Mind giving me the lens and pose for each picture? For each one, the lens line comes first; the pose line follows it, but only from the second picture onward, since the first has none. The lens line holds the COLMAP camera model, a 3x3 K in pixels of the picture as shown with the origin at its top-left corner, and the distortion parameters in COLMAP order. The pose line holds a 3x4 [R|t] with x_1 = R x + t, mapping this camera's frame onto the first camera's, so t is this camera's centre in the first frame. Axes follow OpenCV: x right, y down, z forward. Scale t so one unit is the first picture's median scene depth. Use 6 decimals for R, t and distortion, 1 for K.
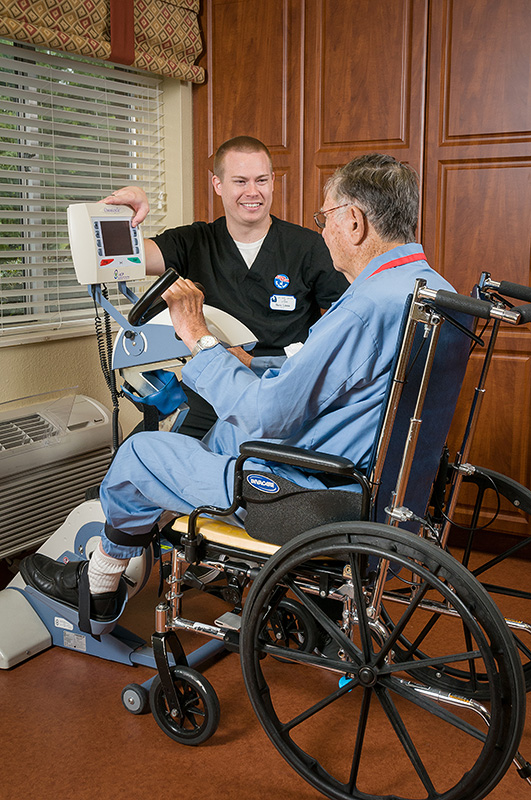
lens RADIAL K [[945.2, 0, 265.5], [0, 945.2, 400.0], [0, 0, 1]] dist [-0.002396, -0.002455]
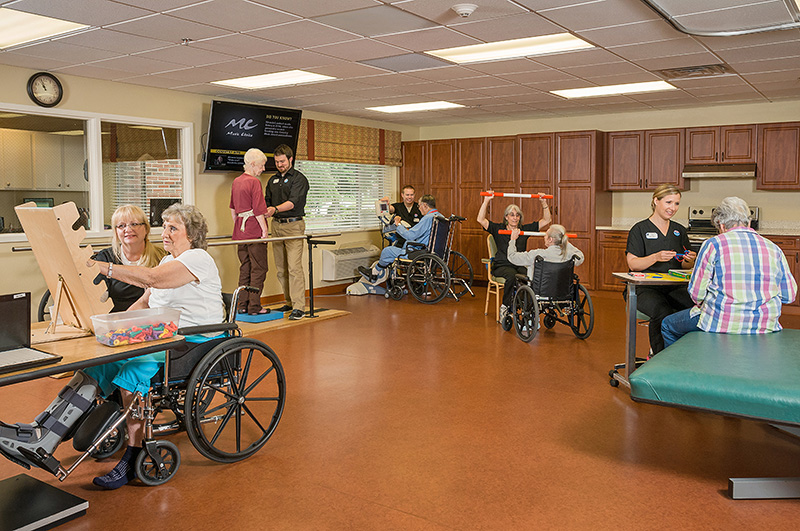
lens RADIAL K [[676.6, 0, 400.0], [0, 676.6, 265.5], [0, 0, 1]] dist [0.001501, 0.000202]
pose [[0.997415, -0.000391, -0.071858, 0.195548], [-0.004756, 0.997433, -0.071445, 0.411942], [0.071701, 0.071602, 0.994853, -2.666628]]
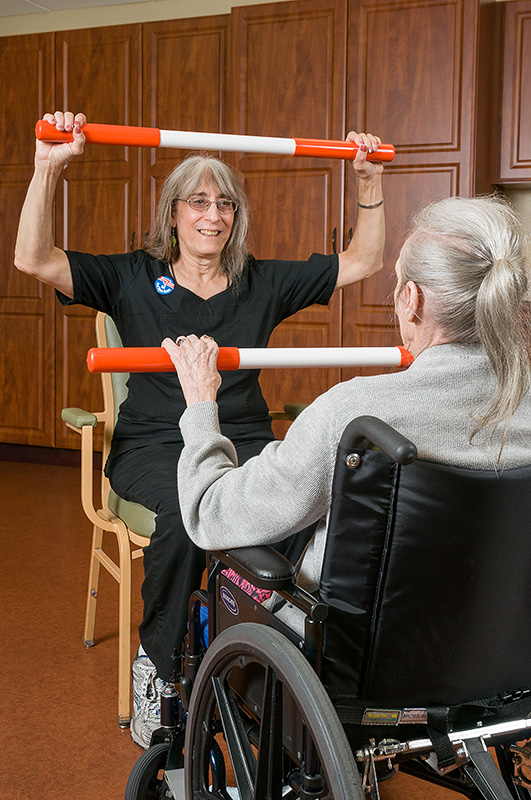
lens RADIAL K [[945.2, 0, 265.5], [0, 945.2, 400.0], [0, 0, 1]] dist [-0.002396, -0.002455]
pose [[0.992185, -0.000821, 0.124771, 0.611848], [0.007293, 0.998650, -0.051425, 0.041346], [-0.124560, 0.051933, 0.990852, 1.131951]]
